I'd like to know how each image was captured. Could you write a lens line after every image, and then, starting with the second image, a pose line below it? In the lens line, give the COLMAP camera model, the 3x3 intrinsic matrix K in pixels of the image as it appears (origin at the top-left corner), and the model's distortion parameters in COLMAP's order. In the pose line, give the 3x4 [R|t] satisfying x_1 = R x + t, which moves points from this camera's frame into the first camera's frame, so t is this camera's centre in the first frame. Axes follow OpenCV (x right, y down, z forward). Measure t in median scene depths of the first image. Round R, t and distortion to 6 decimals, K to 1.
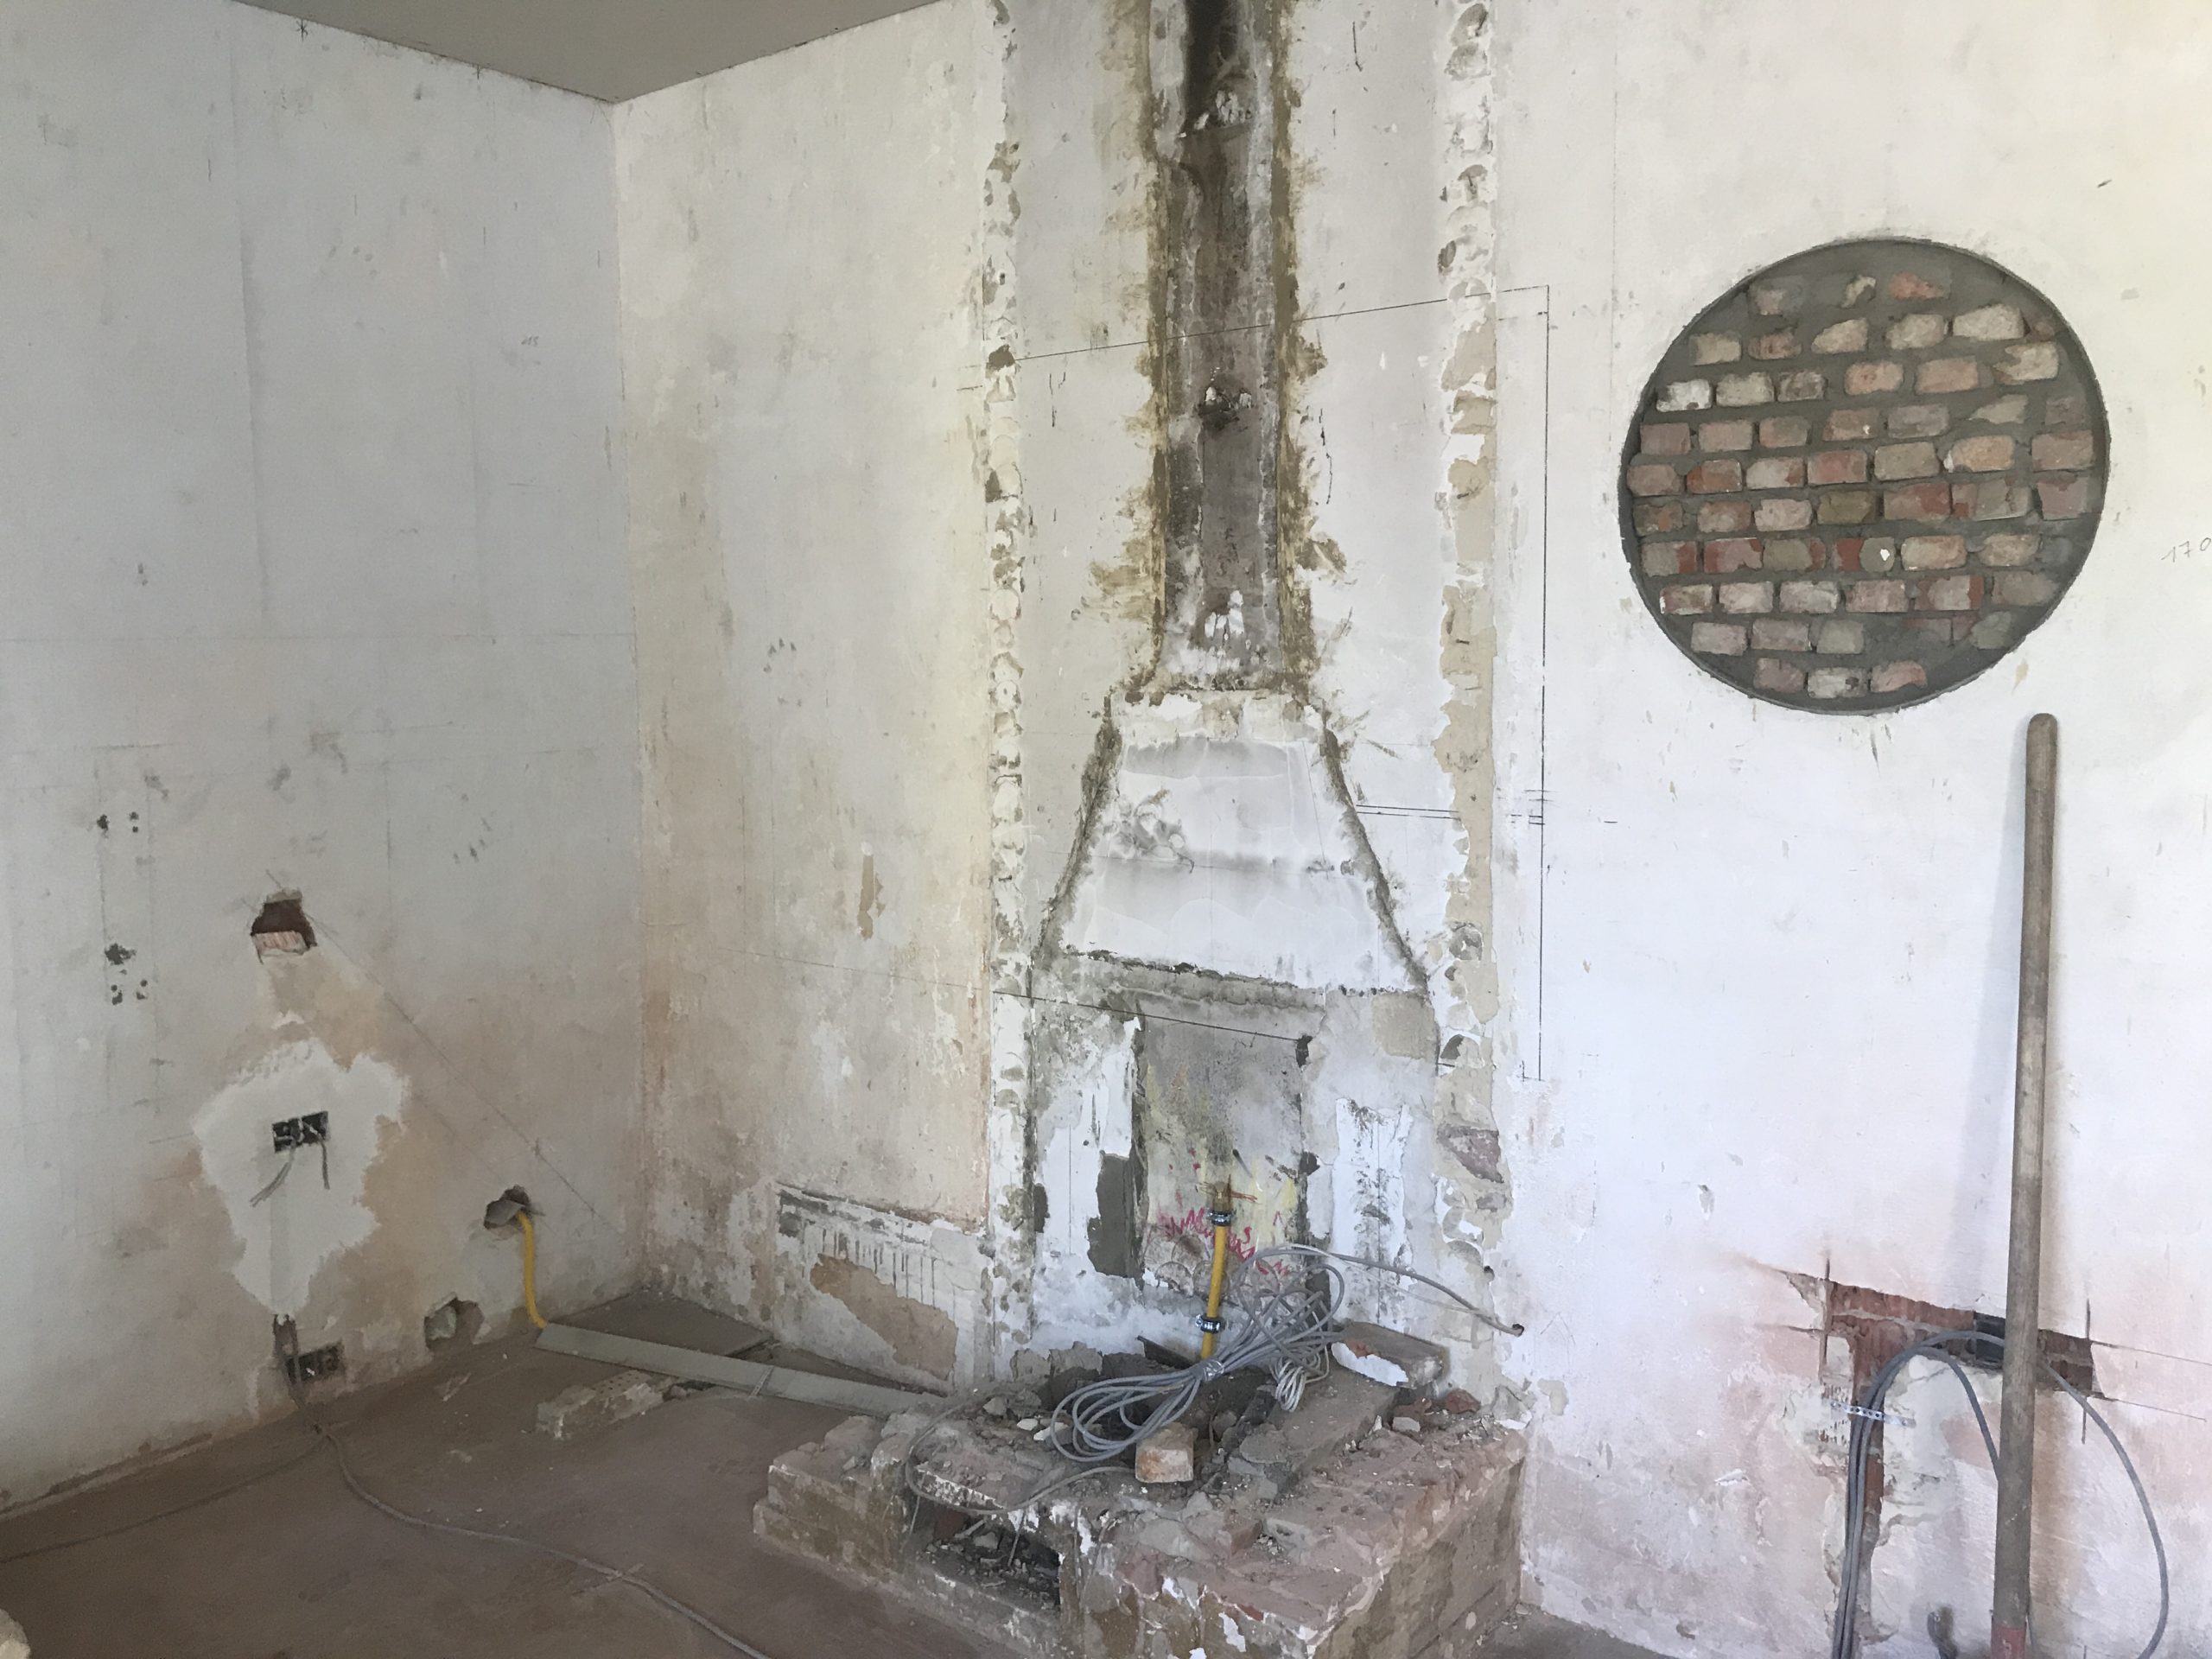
lens RADIAL K [[1780.6, 0, 1102.4], [0, 1780.6, 807.6], [0, 0, 1]] dist [0.052303, -0.228768]
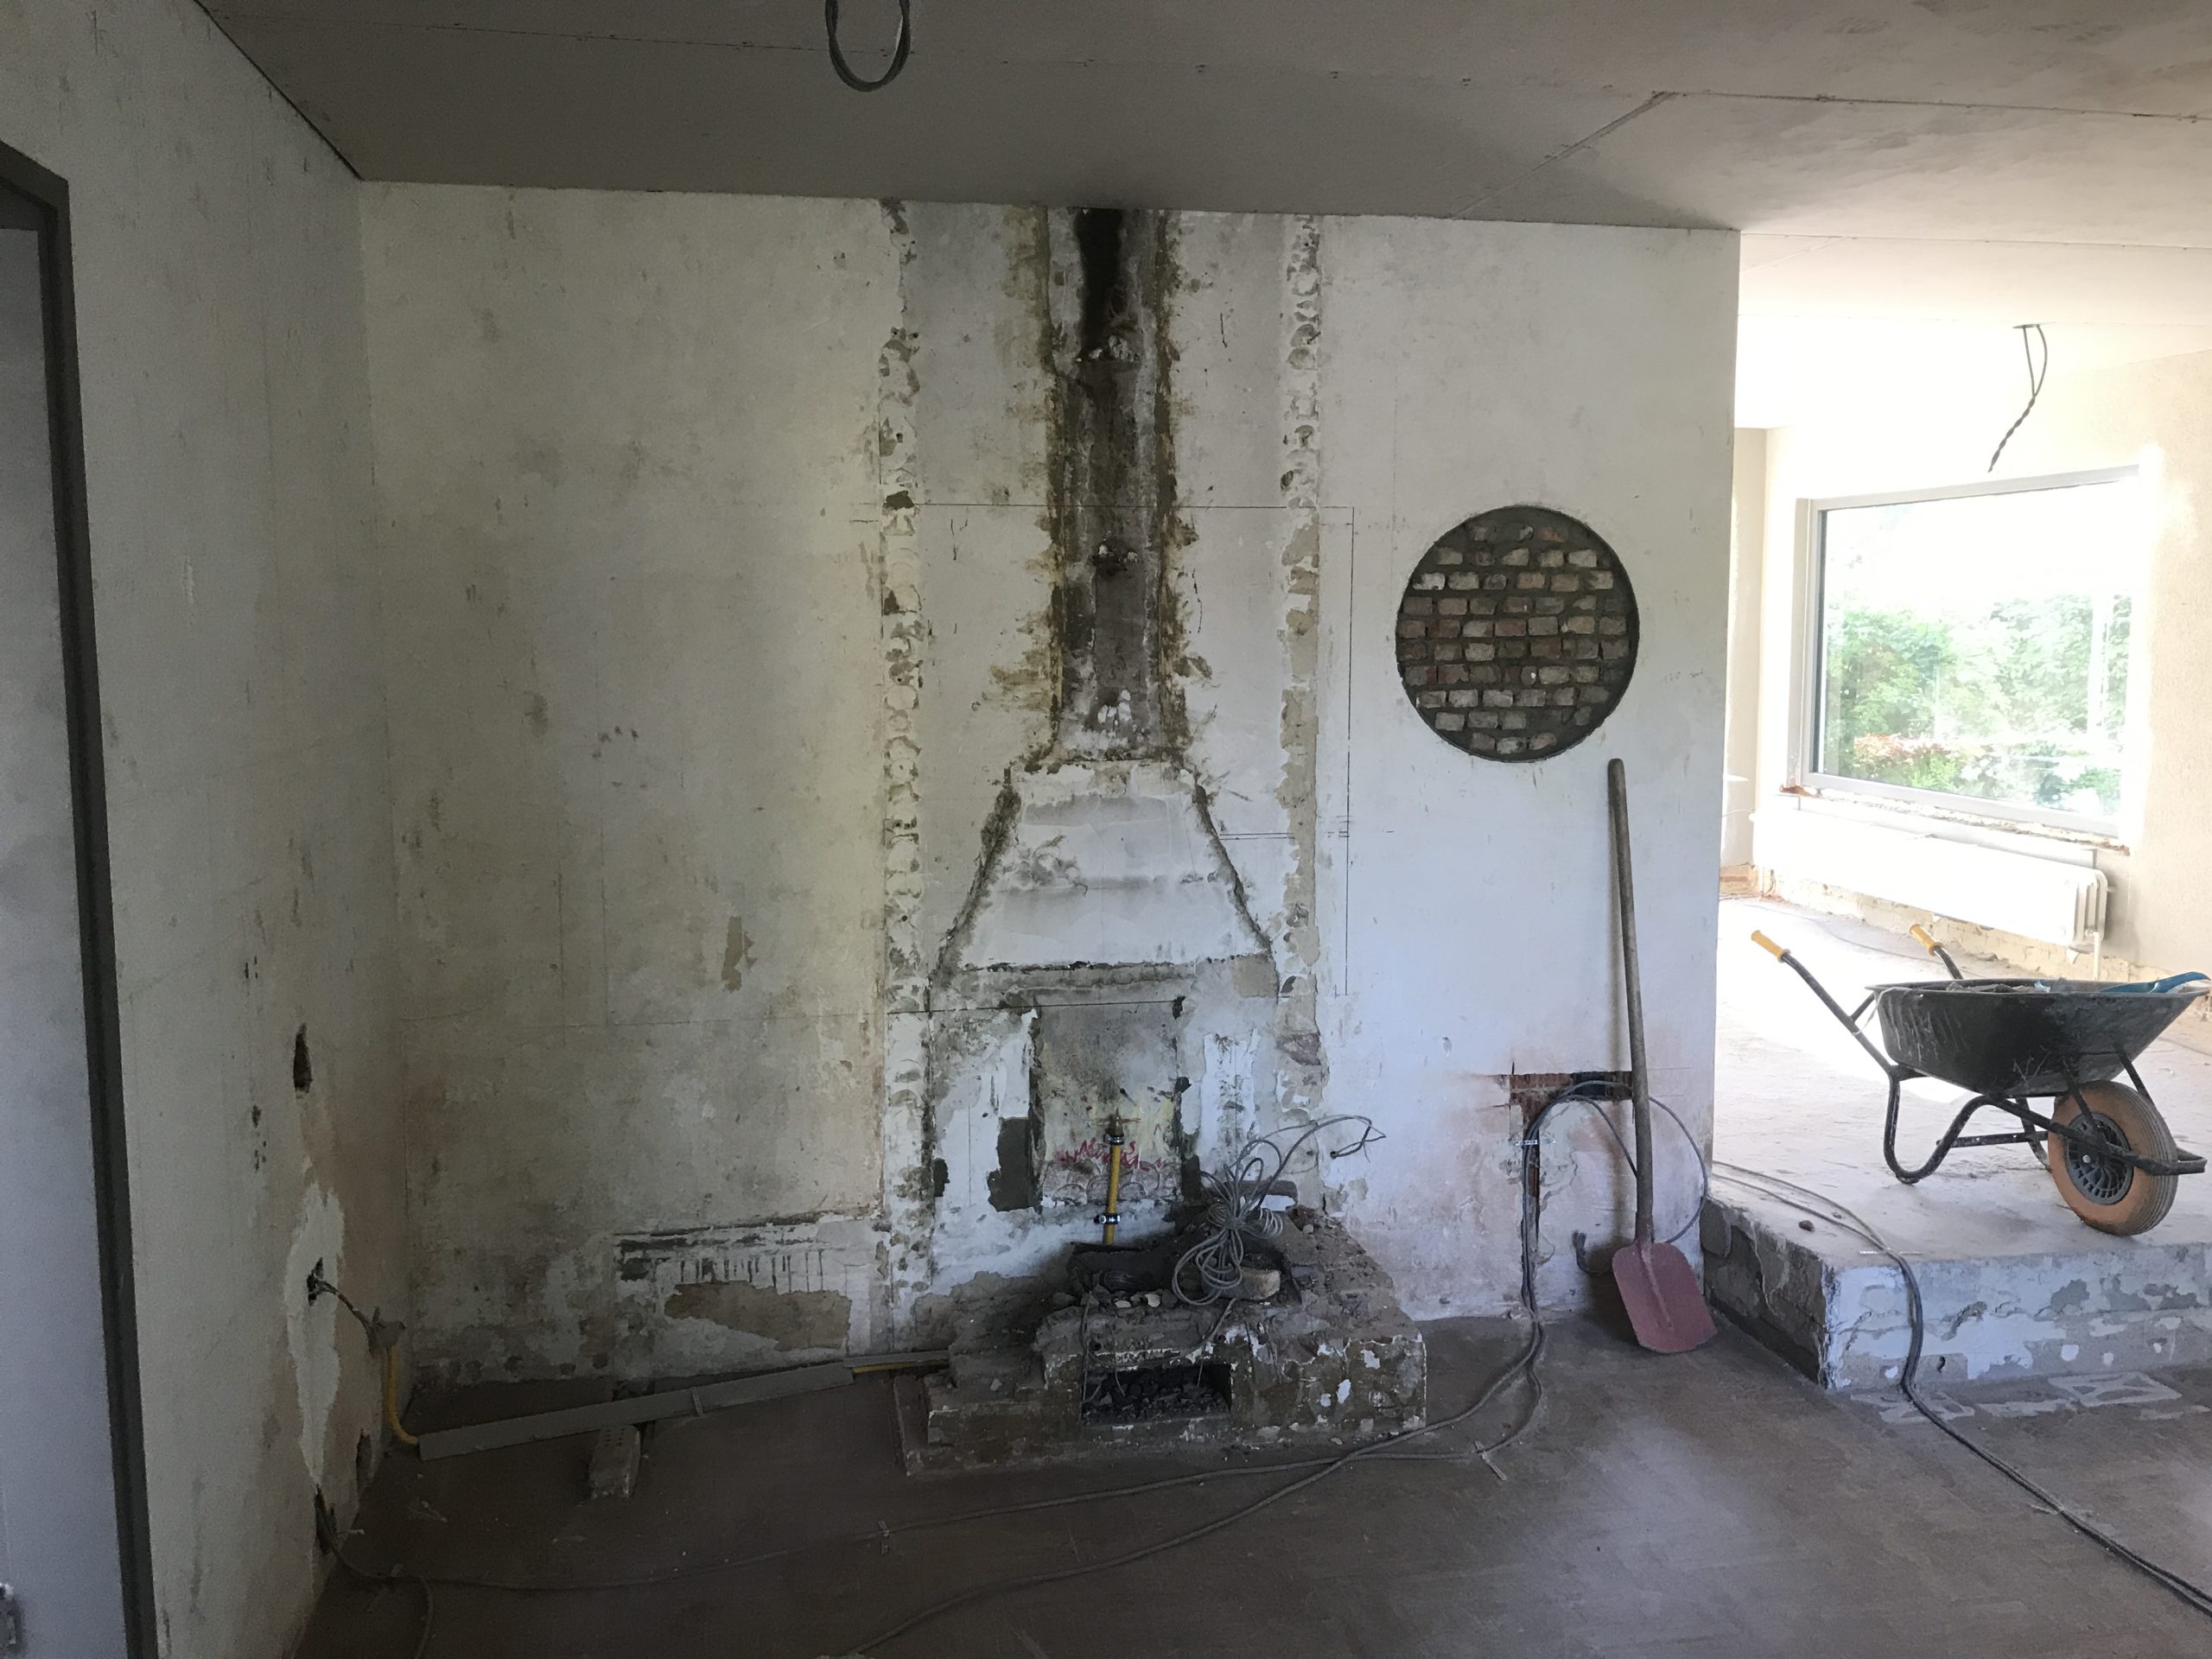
lens RADIAL K [[1761.6, 0, 1100.7], [0, 1761.6, 801.3], [0, 0, 1]] dist [0.035606, -0.045844]
pose [[0.657336, -0.069366, 0.750399, -1.004843], [0.068975, 0.997113, 0.031751, -0.081101], [-0.750435, 0.030888, 0.660223, 0.101576]]
